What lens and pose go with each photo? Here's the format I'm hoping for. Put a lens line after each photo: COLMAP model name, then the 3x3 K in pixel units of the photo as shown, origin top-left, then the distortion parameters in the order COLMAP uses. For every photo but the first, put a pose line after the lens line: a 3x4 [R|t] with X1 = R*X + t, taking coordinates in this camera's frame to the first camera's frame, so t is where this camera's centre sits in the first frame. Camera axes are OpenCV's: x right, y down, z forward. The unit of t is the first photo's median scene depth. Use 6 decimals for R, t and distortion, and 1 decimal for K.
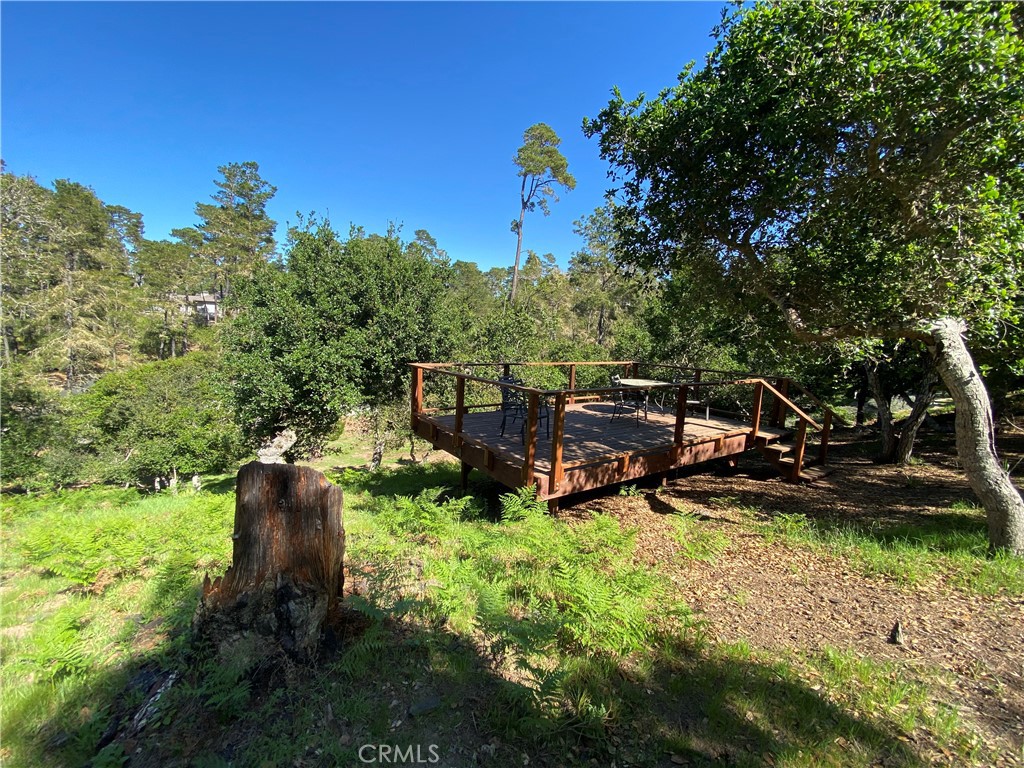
lens RADIAL K [[411.6, 0, 510.1], [0, 411.6, 388.4], [0, 0, 1]] dist [0.001150, -0.014116]
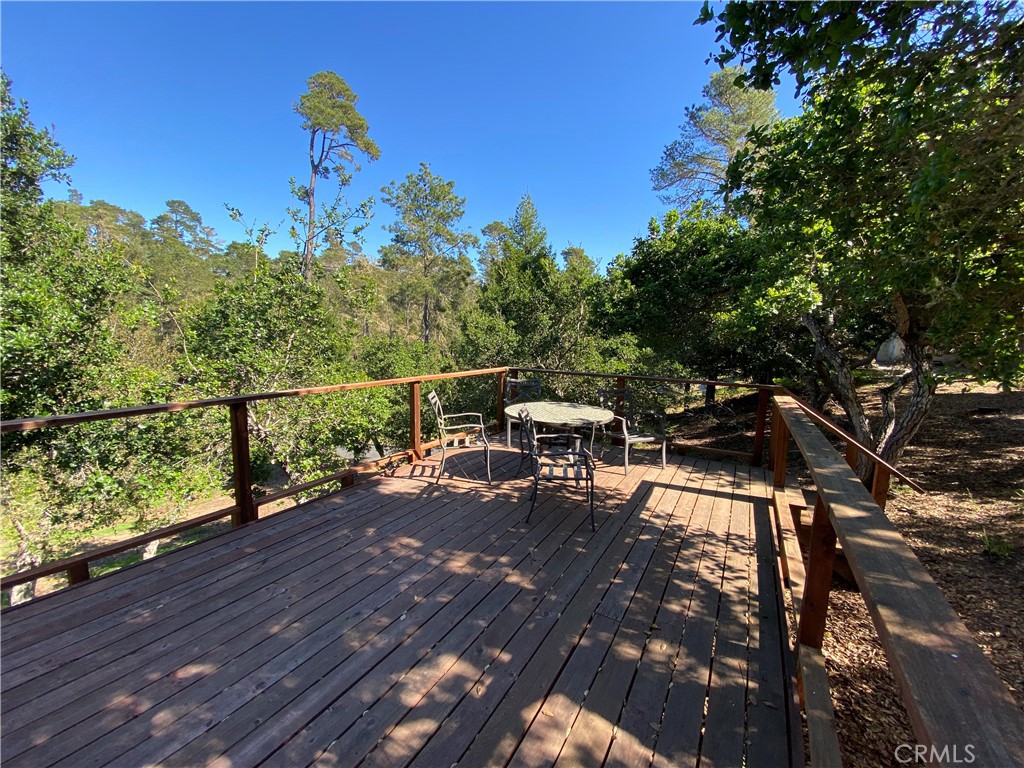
lens RADIAL K [[411.6, 0, 510.1], [0, 411.6, 388.4], [0, 0, 1]] dist [0.001150, -0.014116]
pose [[0.905973, -0.078381, 0.416015, 0.013417], [0.075345, 0.996875, 0.023739, -0.014217], [-0.416576, 0.009837, 0.909048, 0.130329]]
